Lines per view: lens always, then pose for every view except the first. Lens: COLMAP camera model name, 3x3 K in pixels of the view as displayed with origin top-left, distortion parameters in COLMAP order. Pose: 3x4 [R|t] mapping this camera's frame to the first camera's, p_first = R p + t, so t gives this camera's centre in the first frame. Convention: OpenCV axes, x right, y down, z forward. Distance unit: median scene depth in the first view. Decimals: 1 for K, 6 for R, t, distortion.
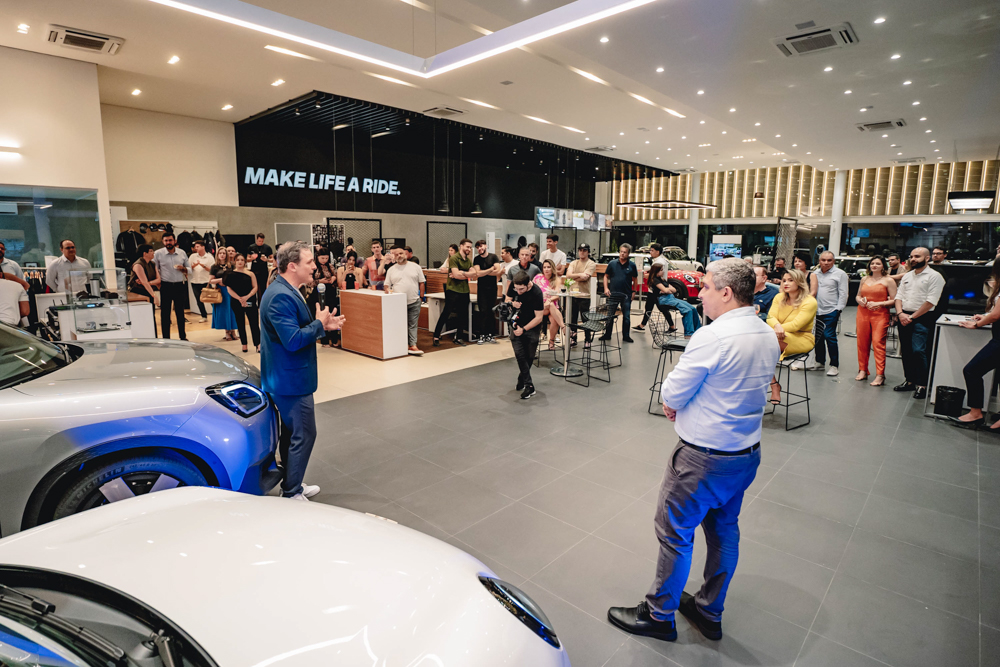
lens RADIAL K [[500.8, 0, 498.8], [0, 500.8, 327.2], [0, 0, 1]] dist [-0.048610, 0.021240]
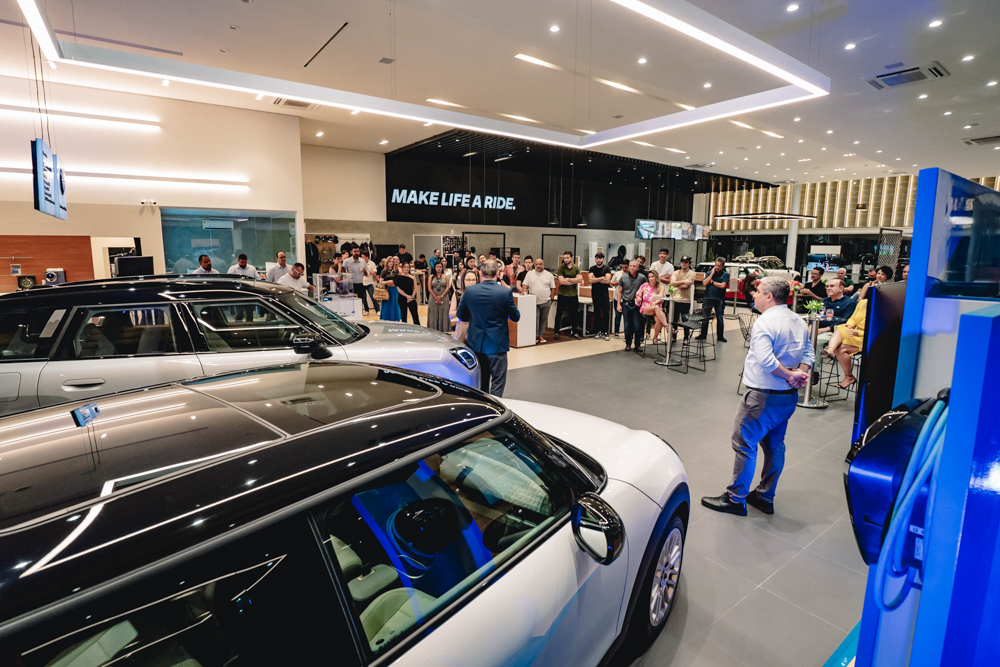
lens RADIAL K [[500.8, 0, 498.8], [0, 500.8, 327.2], [0, 0, 1]] dist [-0.048610, 0.021240]
pose [[0.984762, 0.029309, -0.171422, -0.033794], [-0.030739, 0.999511, -0.005697, 0.012099], [0.171171, 0.010879, 0.985181, -0.141002]]
